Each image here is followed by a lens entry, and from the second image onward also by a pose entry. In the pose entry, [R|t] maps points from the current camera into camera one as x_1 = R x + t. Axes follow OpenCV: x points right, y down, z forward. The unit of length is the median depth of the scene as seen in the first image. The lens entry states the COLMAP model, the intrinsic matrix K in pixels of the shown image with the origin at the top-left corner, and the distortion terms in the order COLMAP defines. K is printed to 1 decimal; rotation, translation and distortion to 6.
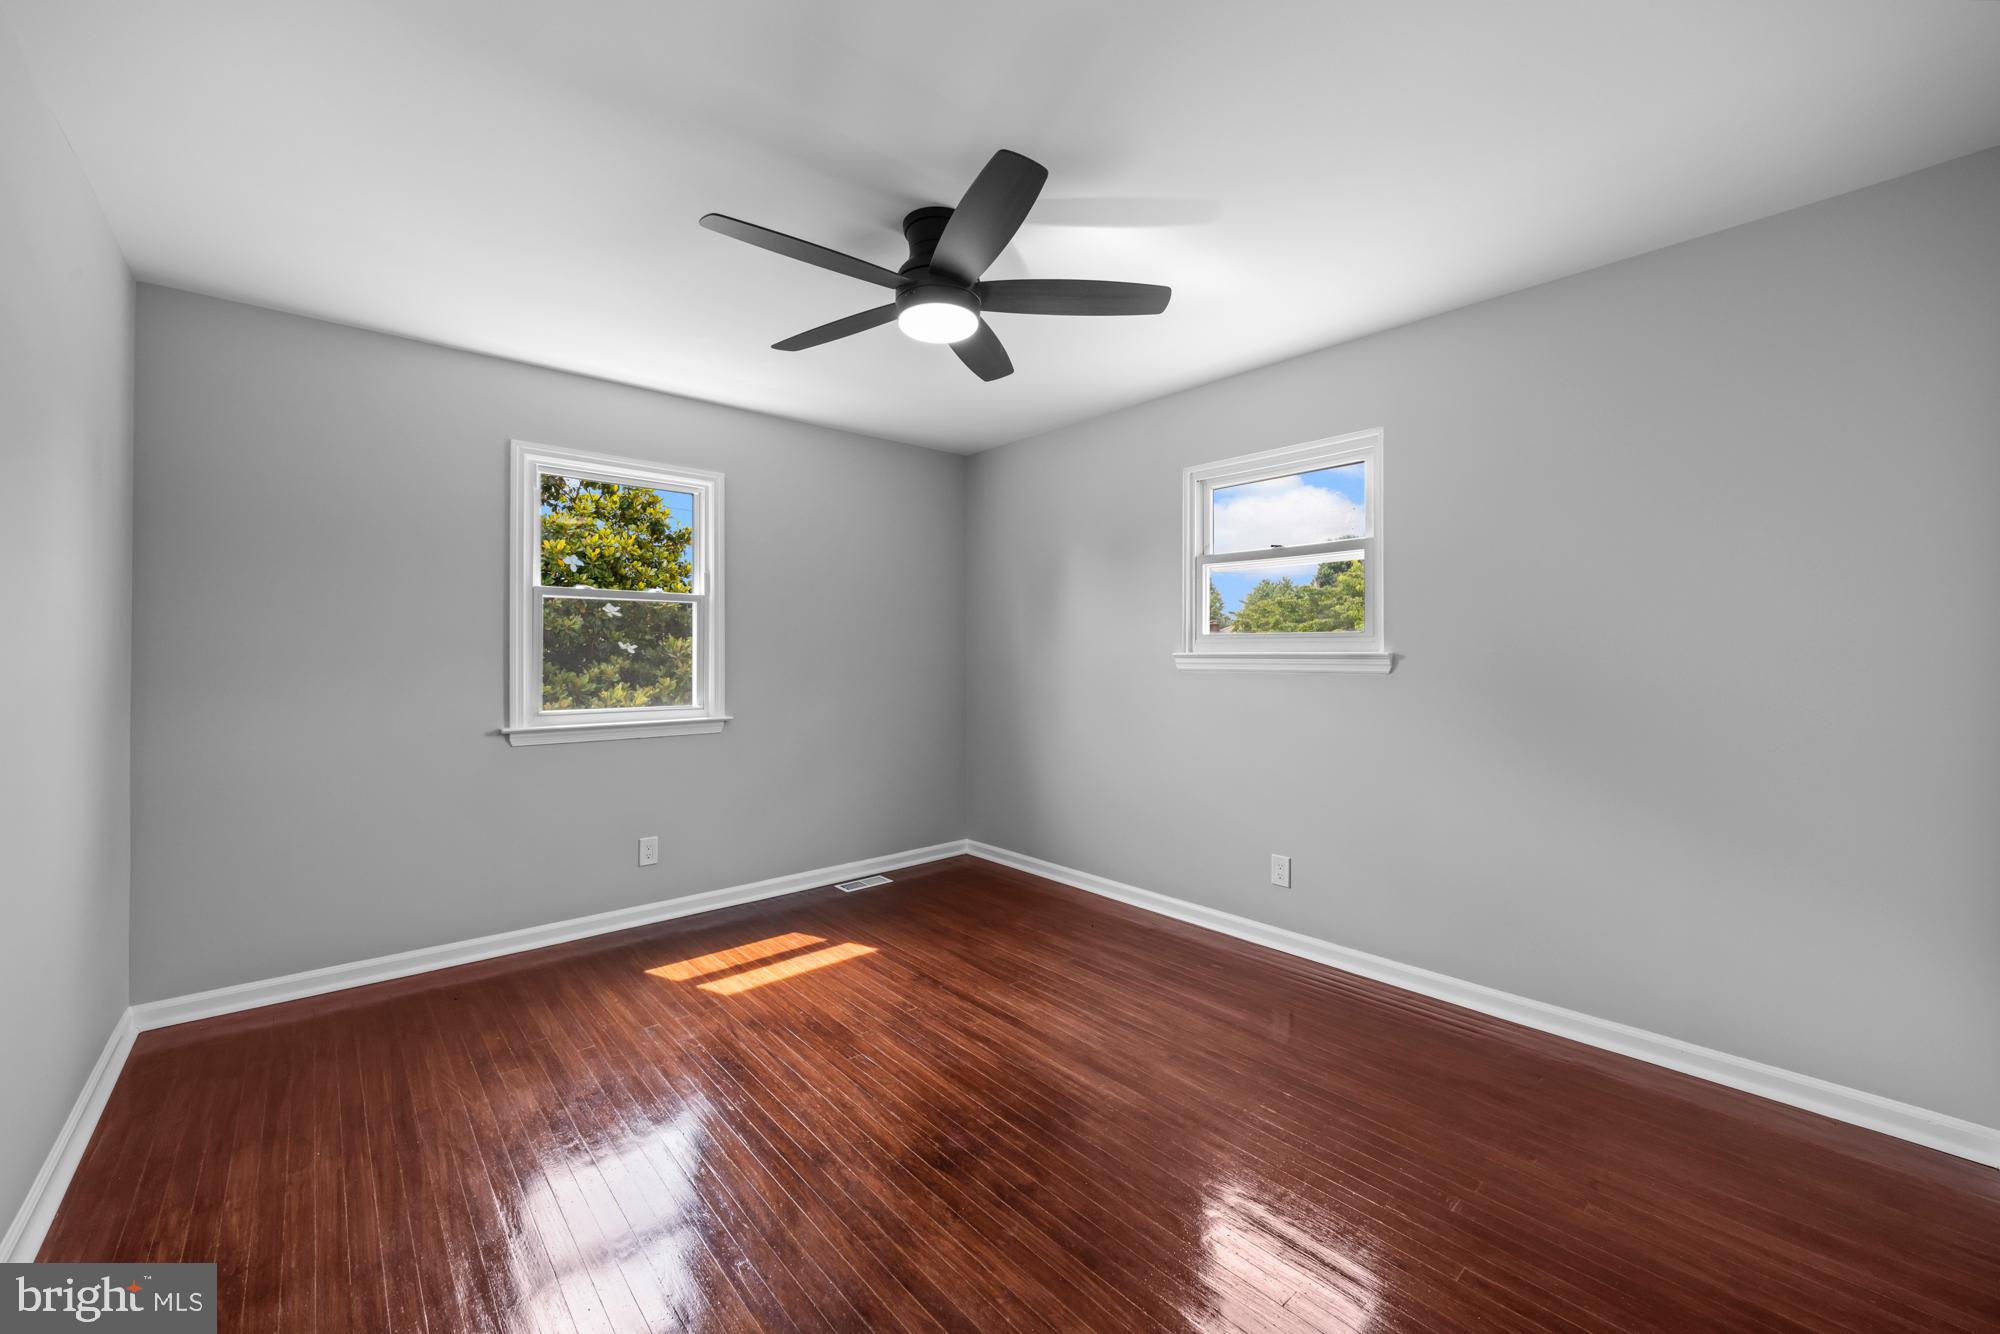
lens RADIAL K [[772.2, 0, 1001.1], [0, 772.2, 650.5], [0, 0, 1]] dist [0.024745, -0.000360]
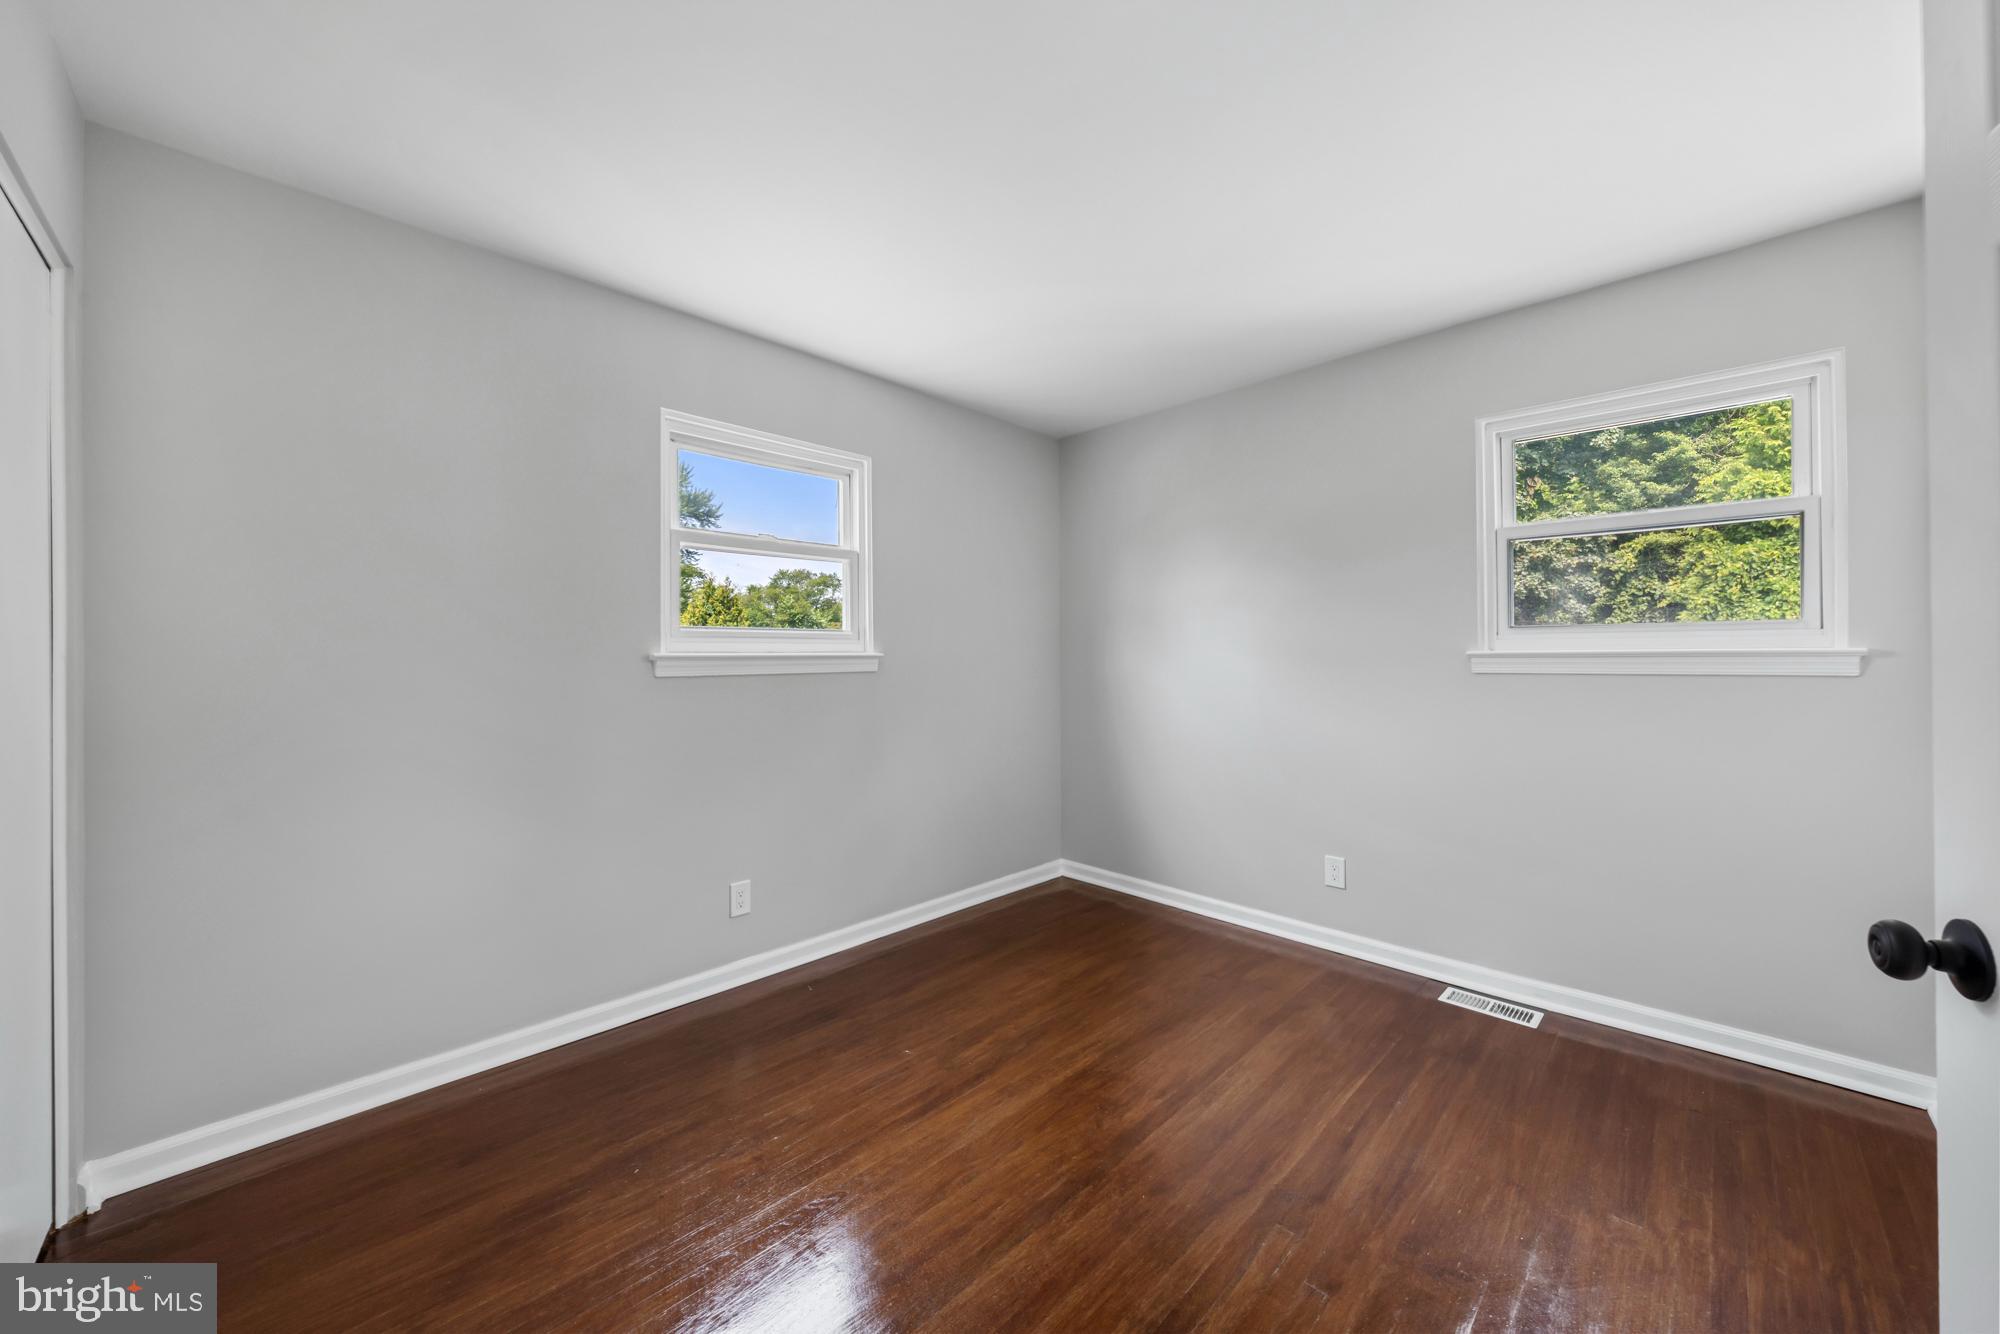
lens RADIAL K [[709.0, 0, 985.3], [0, 709.0, 650.5], [0, 0, 1]] dist [-0.009352, 0.000158]
pose [[0.997969, -0.006460, 0.063380, -0.241690], [0.006337, 0.999978, 0.002148, -0.001506], [-0.063393, -0.001742, 0.997987, 0.243881]]
